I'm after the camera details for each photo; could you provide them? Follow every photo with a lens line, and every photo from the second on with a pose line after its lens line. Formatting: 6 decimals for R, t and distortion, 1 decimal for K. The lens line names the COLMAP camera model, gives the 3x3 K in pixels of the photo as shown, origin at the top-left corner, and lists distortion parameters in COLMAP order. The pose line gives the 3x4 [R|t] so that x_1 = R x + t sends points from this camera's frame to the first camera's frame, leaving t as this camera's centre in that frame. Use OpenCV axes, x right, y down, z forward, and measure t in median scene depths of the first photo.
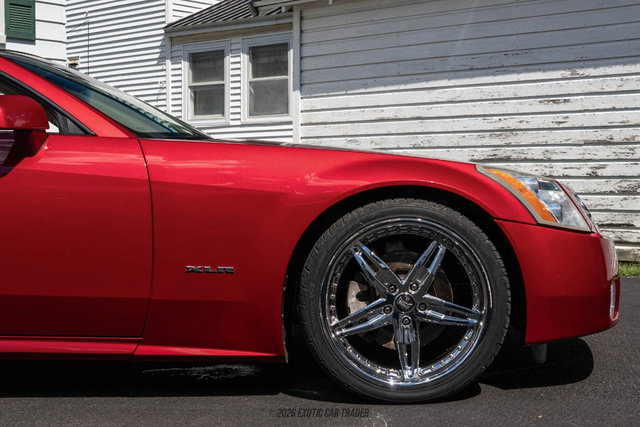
lens RADIAL K [[992.3, 0, 304.5], [0, 992.3, 212.8], [0, 0, 1]] dist [-0.017364, -0.041599]
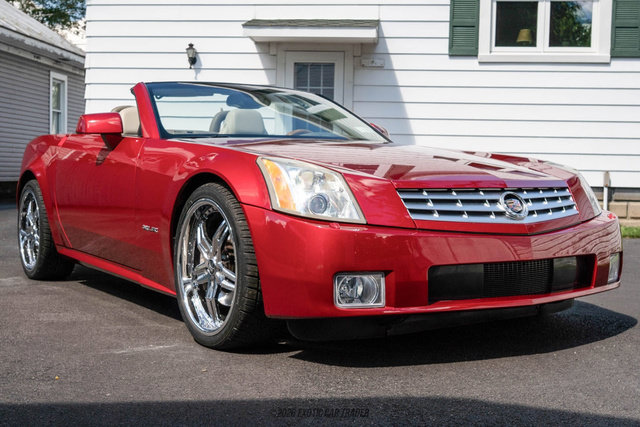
lens RADIAL K [[861.1, 0, 321.9], [0, 861.1, 185.9], [0, 0, 1]] dist [-0.010018, -0.004679]
pose [[0.567520, 0.029724, -0.822823, 0.418879], [-0.055431, 0.998460, -0.002164, -0.006334], [0.821492, 0.046838, 0.568293, 0.193320]]
